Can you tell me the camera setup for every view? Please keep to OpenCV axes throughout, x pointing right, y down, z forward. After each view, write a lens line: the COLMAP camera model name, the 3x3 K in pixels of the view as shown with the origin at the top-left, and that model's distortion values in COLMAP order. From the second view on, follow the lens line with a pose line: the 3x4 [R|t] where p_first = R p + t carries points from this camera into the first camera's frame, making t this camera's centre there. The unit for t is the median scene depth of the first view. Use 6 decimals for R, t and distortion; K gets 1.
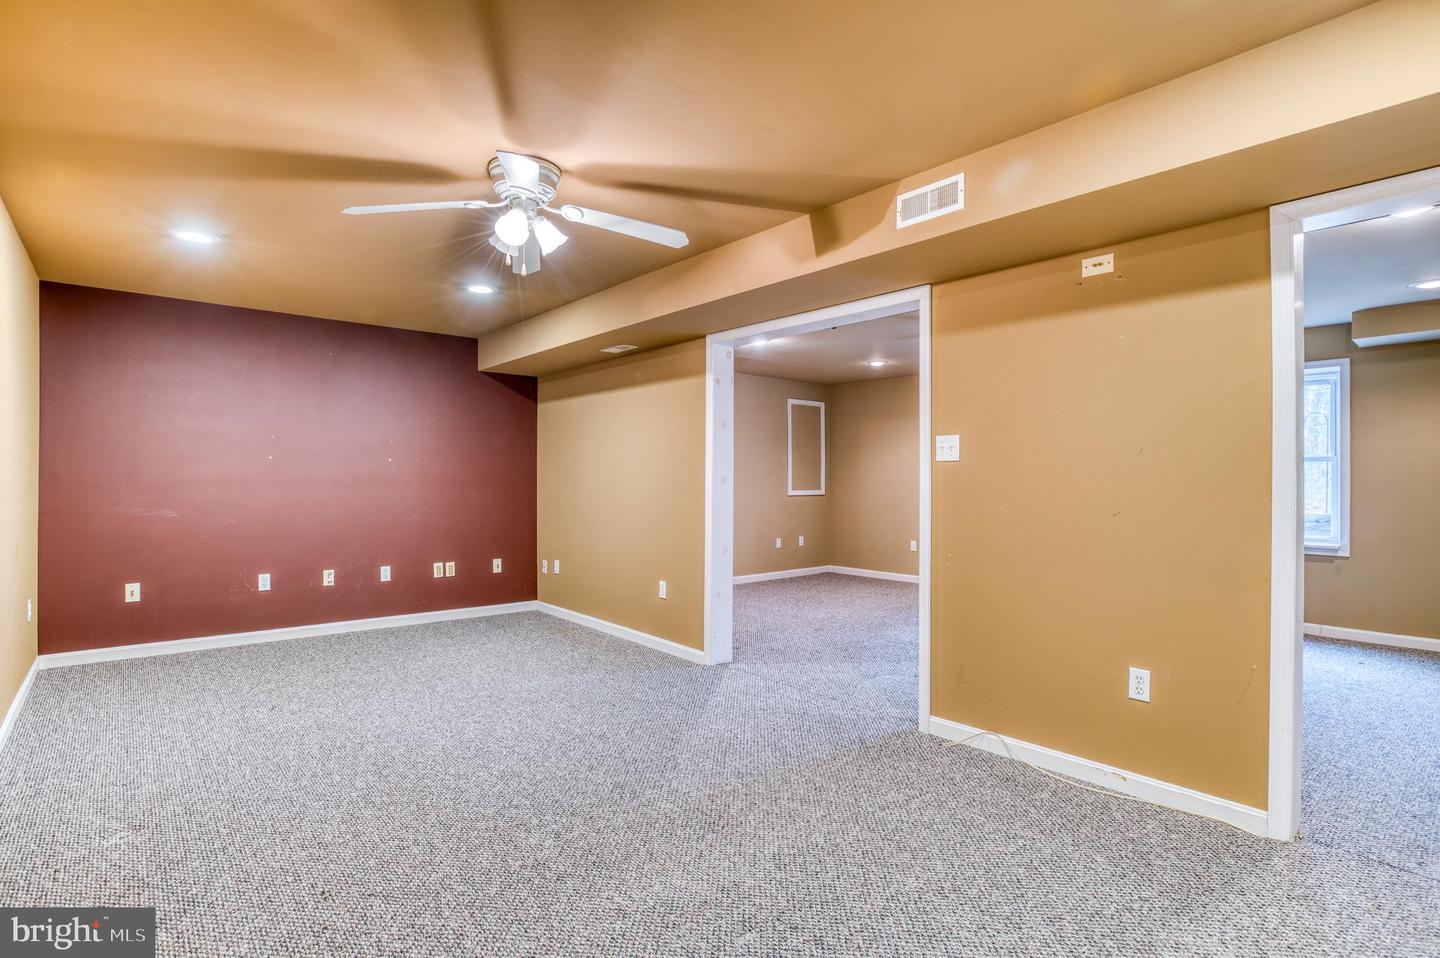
lens RADIAL K [[694.6, 0, 720.0], [0, 694.6, 473.3], [0, 0, 1]] dist [-0.050883, 0.022810]
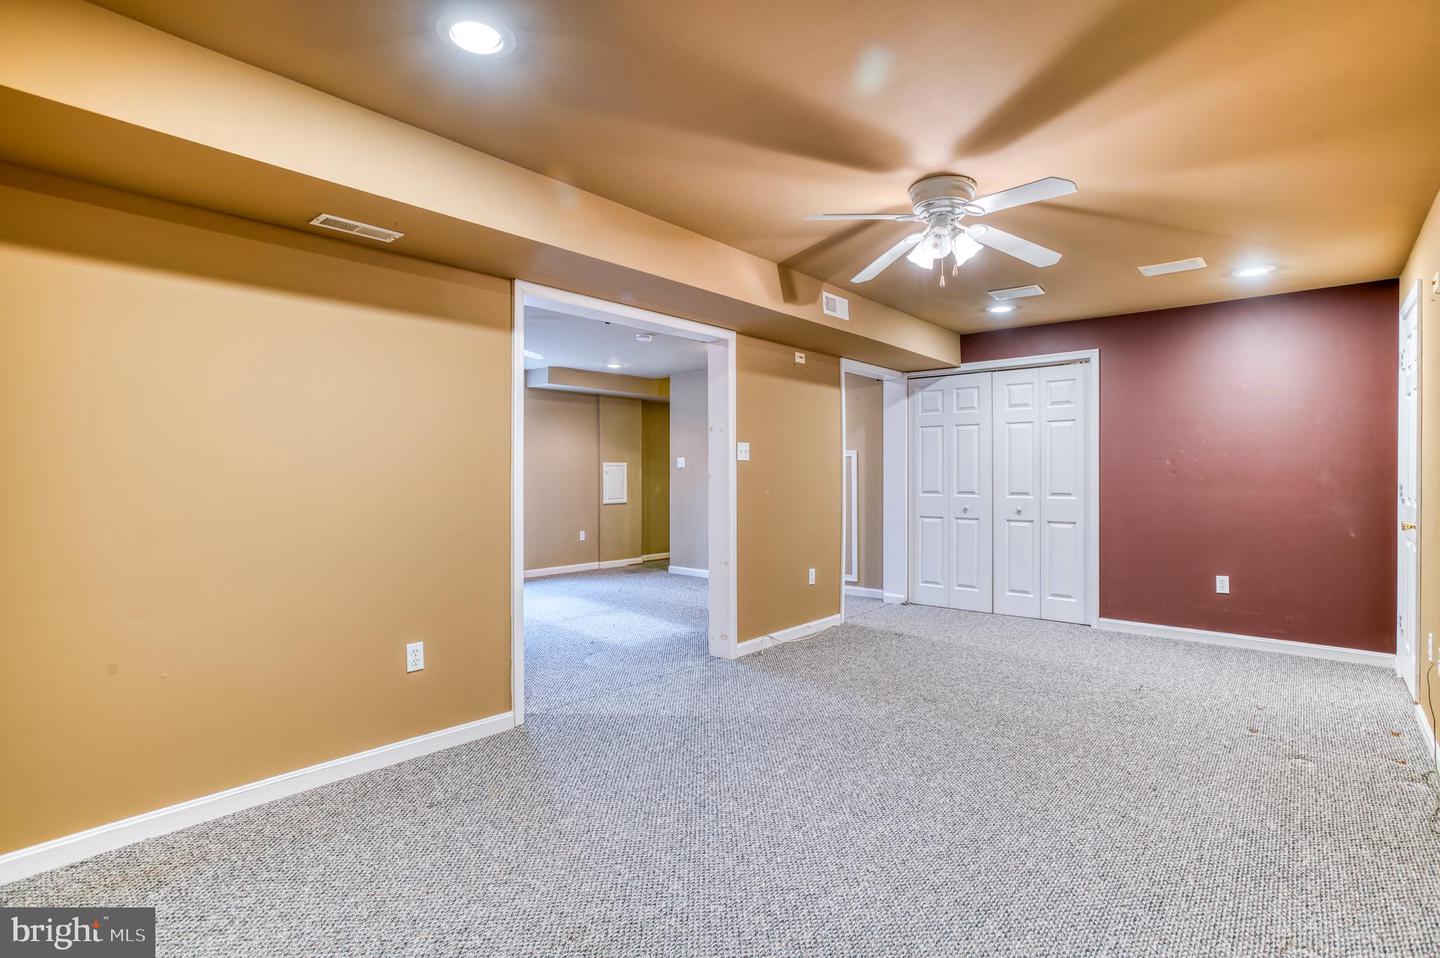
lens RADIAL K [[694.6, 0, 728.4], [0, 694.6, 474.7], [0, 0, 1]] dist [-0.050883, 0.022810]
pose [[-0.146048, -0.005639, 0.989261, -0.663024], [-0.006301, 0.999969, 0.004770, 0.003009], [-0.989257, -0.005537, -0.146079, 0.756585]]
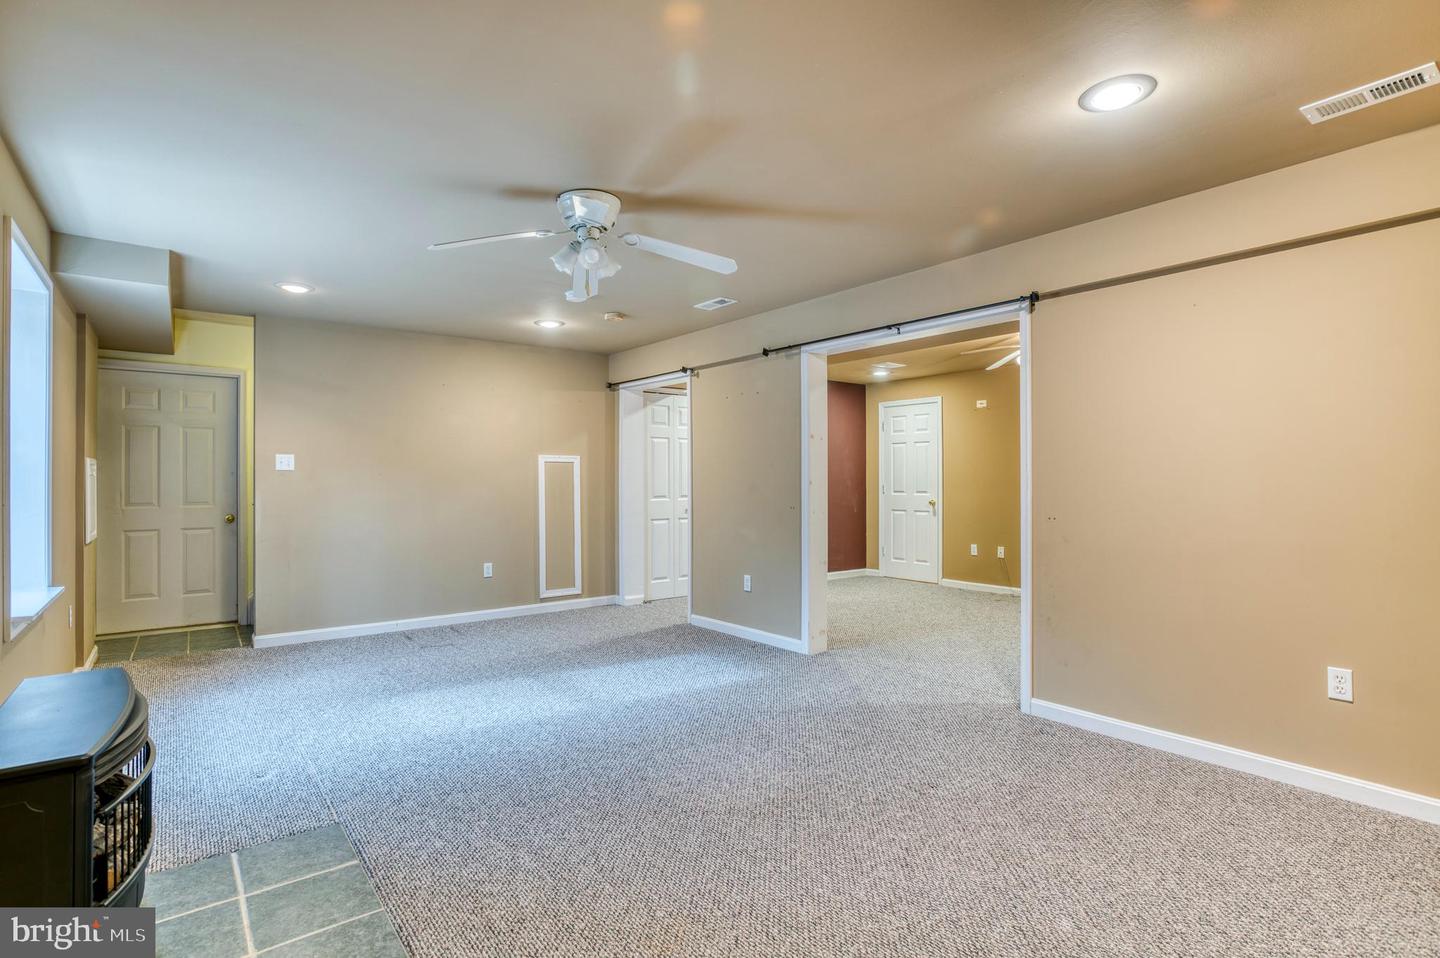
lens RADIAL K [[694.6, 0, 723.7], [0, 694.6, 473.8], [0, 0, 1]] dist [-0.050883, 0.022810]
pose [[-0.998414, -0.001695, 0.056270, 0.282521], [-0.002638, 0.999857, -0.016685, 0.014263], [-0.056234, -0.016807, -0.998276, 1.573472]]
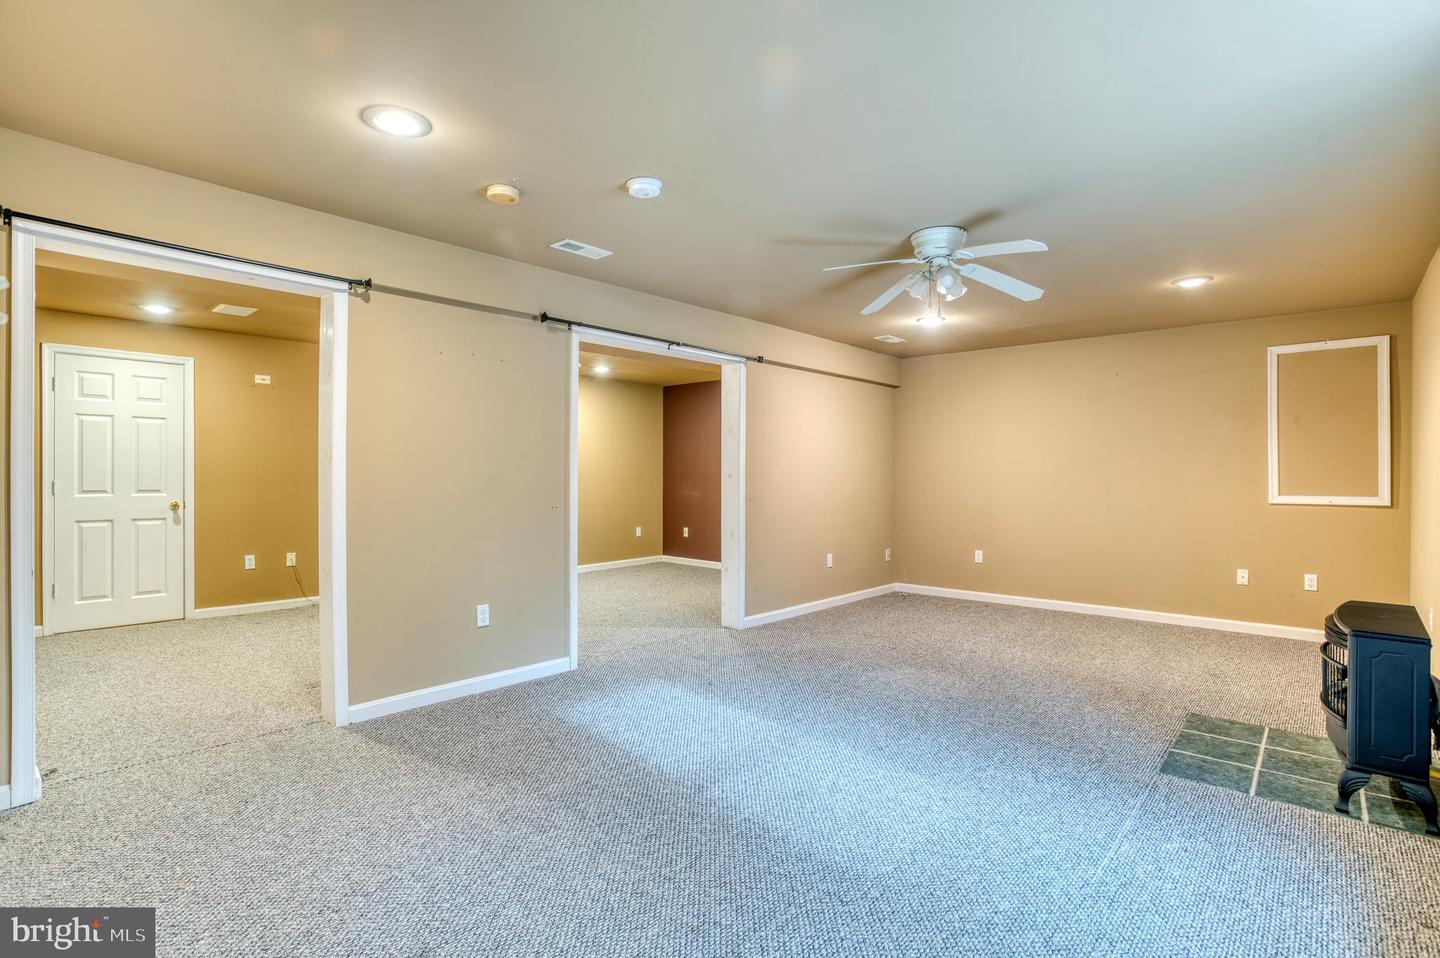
lens RADIAL K [[694.6, 0, 705.8], [0, 694.6, 485.2], [0, 0, 1]] dist [-0.050883, 0.022810]
pose [[0.087493, 0.015976, -0.996037, 1.065412], [0.004804, 0.999853, 0.016460, 0.005328], [0.996154, -0.006225, 0.087404, 0.726206]]
